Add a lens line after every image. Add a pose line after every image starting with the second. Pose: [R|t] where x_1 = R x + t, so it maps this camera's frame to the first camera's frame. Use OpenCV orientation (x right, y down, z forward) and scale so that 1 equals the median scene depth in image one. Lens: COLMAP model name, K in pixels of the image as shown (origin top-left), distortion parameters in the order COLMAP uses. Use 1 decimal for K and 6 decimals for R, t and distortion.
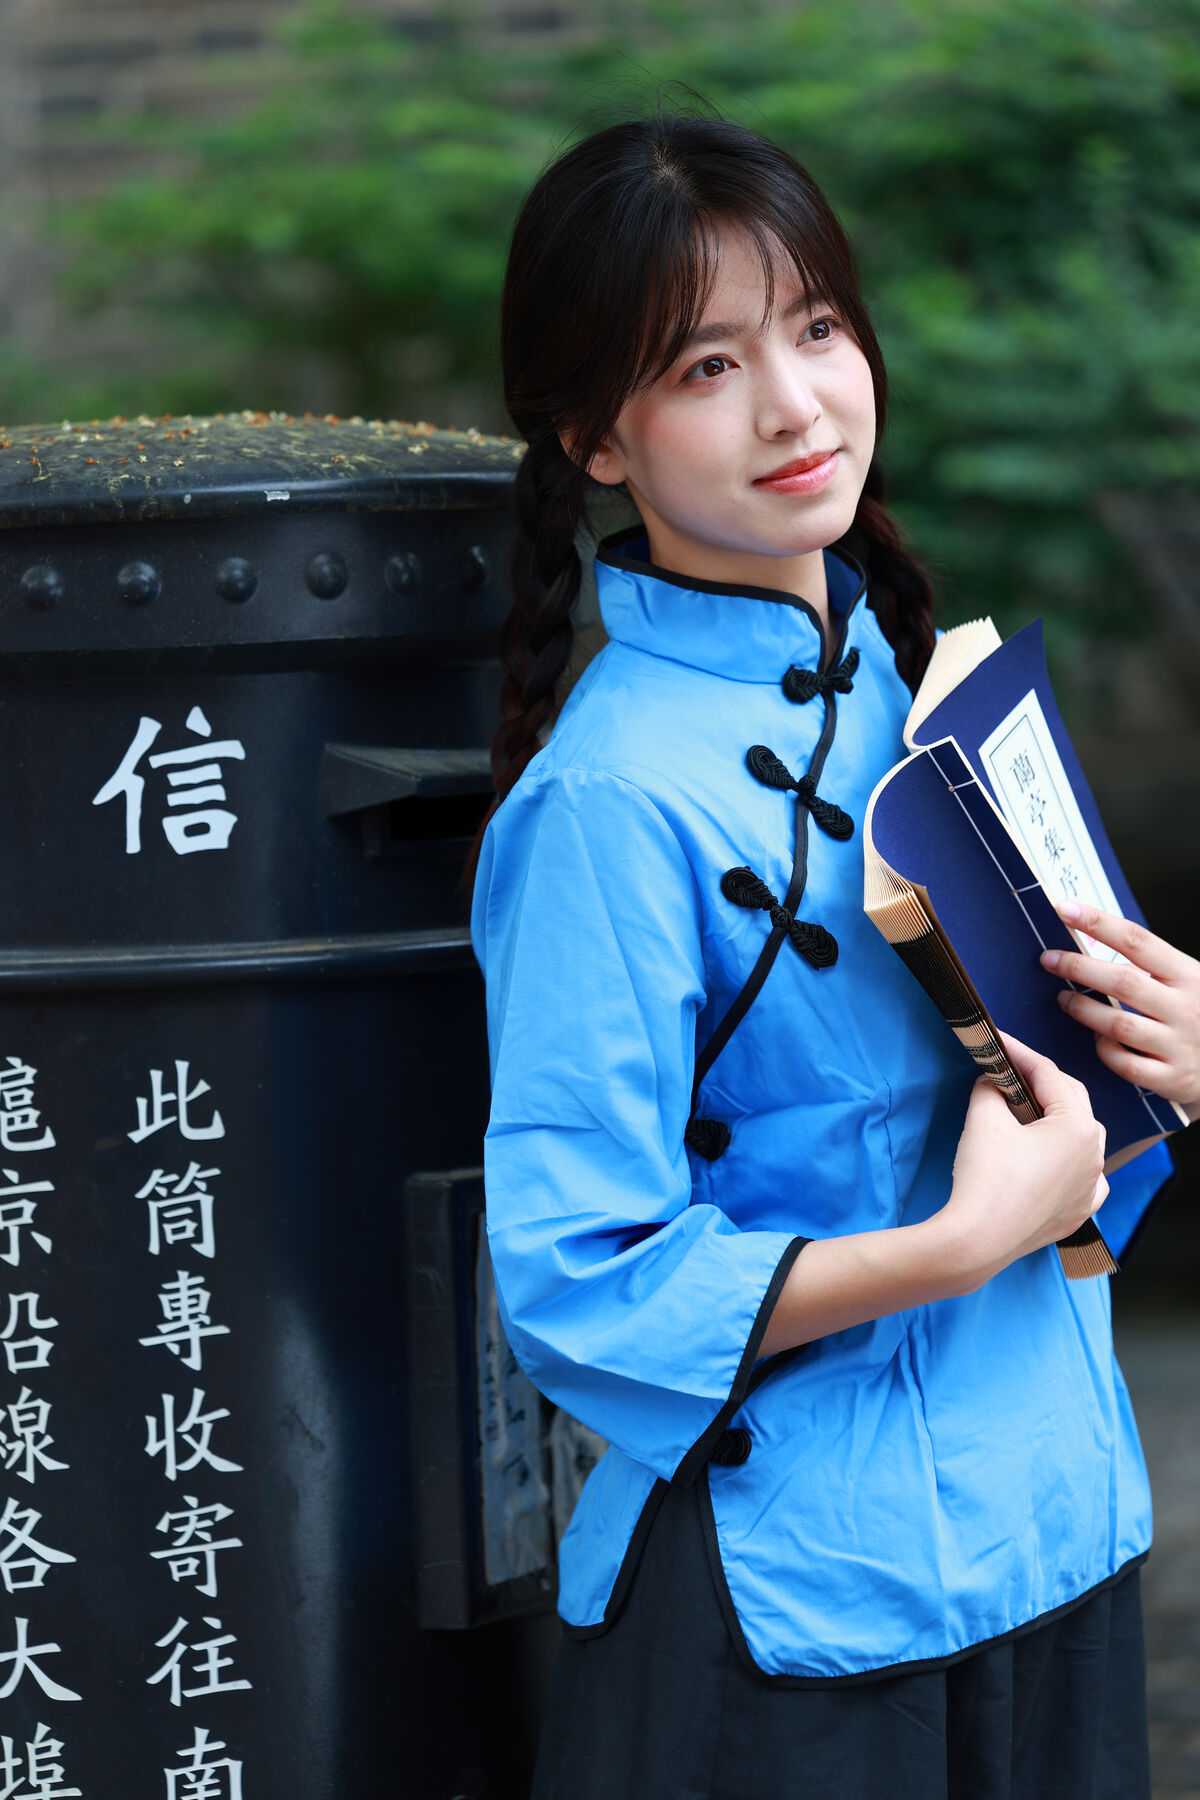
lens RADIAL K [[8667.9, 0, 602.0], [0, 8667.9, 903.8], [0, 0, 1]] dist [-0.177364, 0.000000]
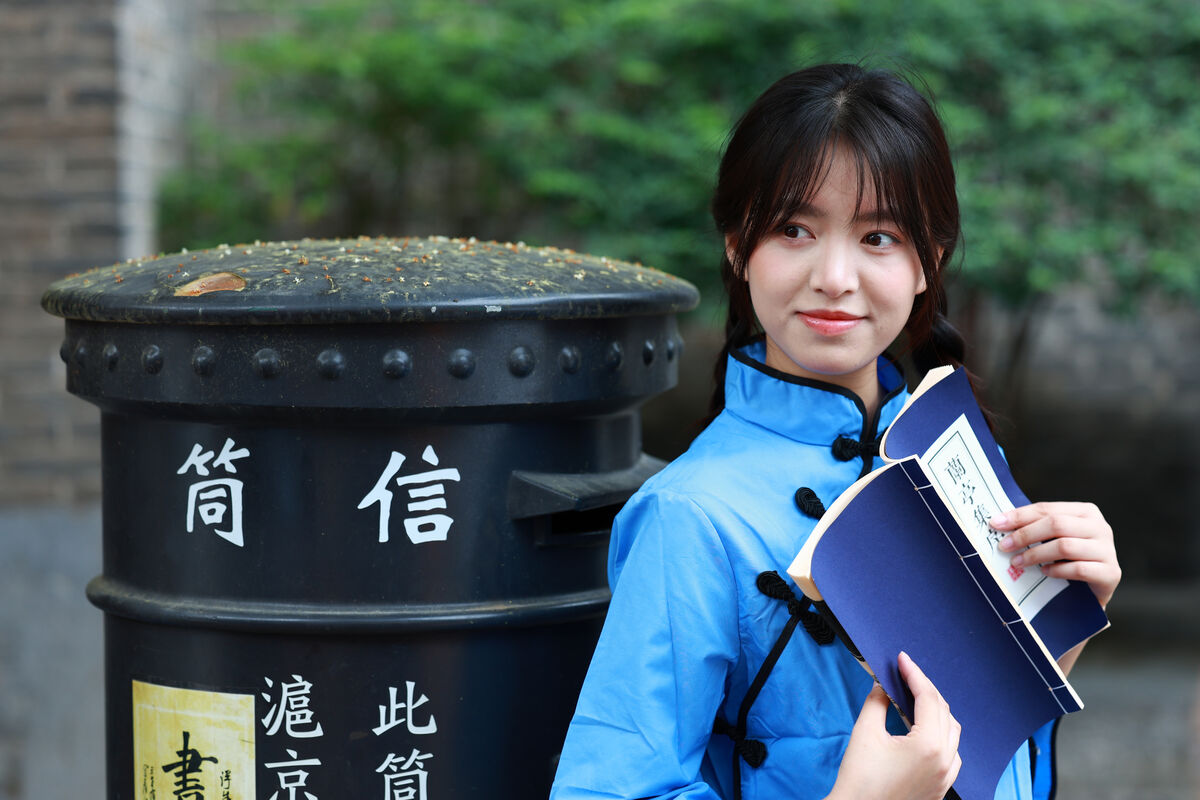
lens RADIAL K [[3249.7, 0, 531.2], [0, 3249.7, 406.5], [0, 0, 1]] dist [0.134668, 0.000000]
pose [[0.996939, 0.035027, 0.069905, -0.068565], [-0.038067, 0.998365, 0.042643, -0.053831], [-0.068297, -0.045173, 0.996642, 0.441947]]
